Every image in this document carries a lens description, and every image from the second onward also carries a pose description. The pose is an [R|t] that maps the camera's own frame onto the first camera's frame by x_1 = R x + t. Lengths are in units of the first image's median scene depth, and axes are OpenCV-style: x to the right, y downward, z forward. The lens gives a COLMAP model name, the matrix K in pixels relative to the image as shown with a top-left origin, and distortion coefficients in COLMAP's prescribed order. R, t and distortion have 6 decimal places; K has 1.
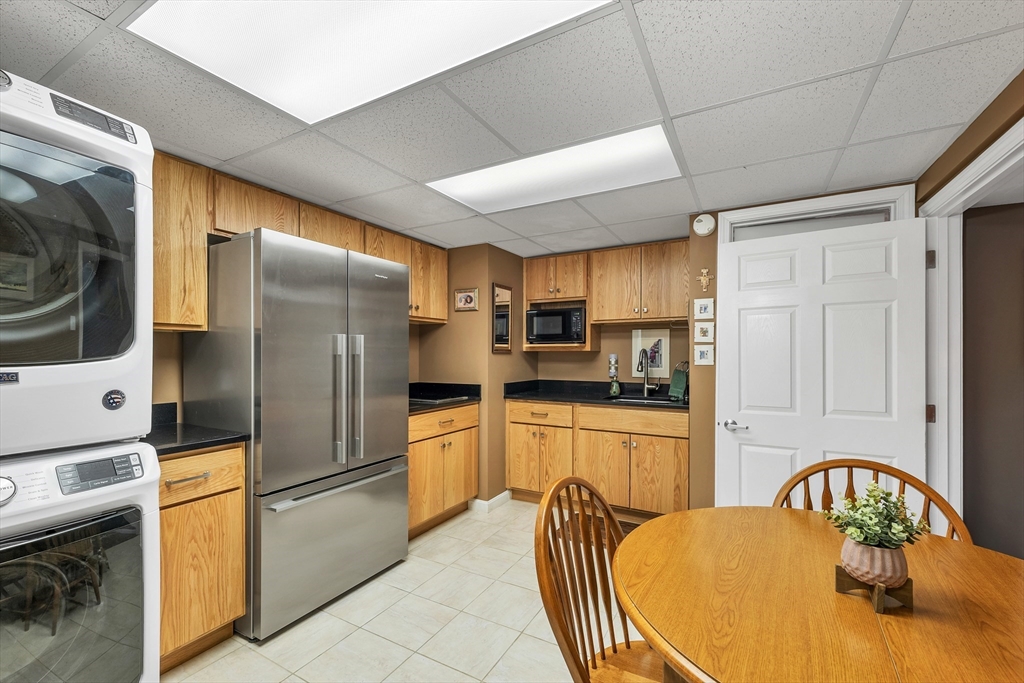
lens RADIAL K [[426.3, 0, 500.0], [0, 426.3, 355.8], [0, 0, 1]] dist [0.003988, -0.000981]
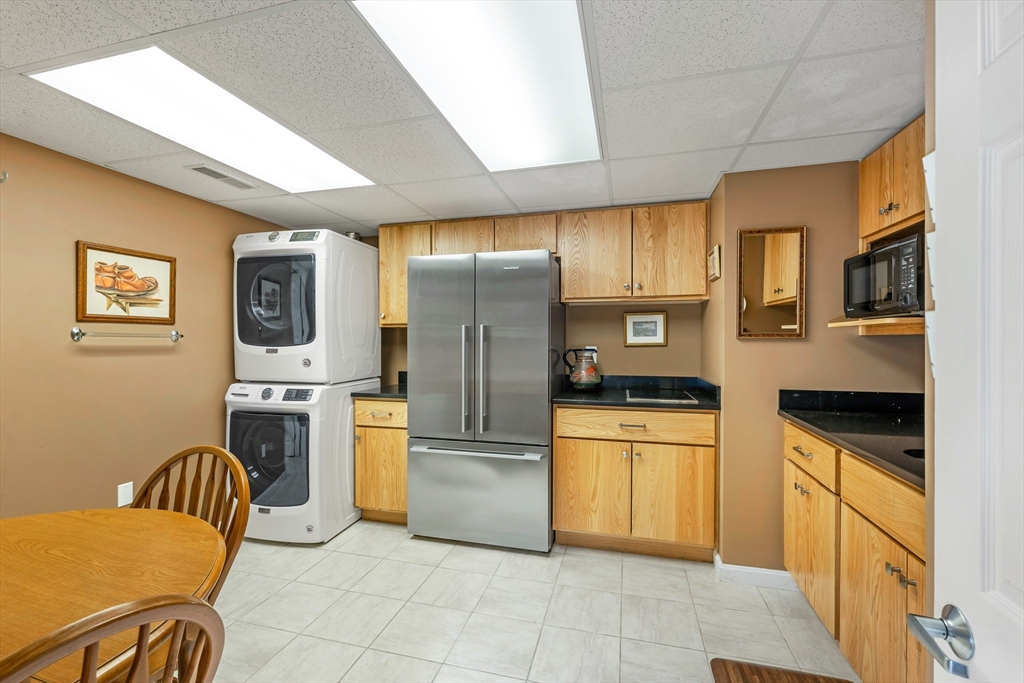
lens RADIAL K [[426.3, 0, 513.8], [0, 426.3, 340.0], [0, 0, 1]] dist [0.003988, -0.000981]
pose [[0.274218, -0.004245, -0.961658, 0.618846], [-0.002485, 0.999984, -0.005122, -0.001498], [0.961664, 0.003794, 0.274203, 0.602008]]
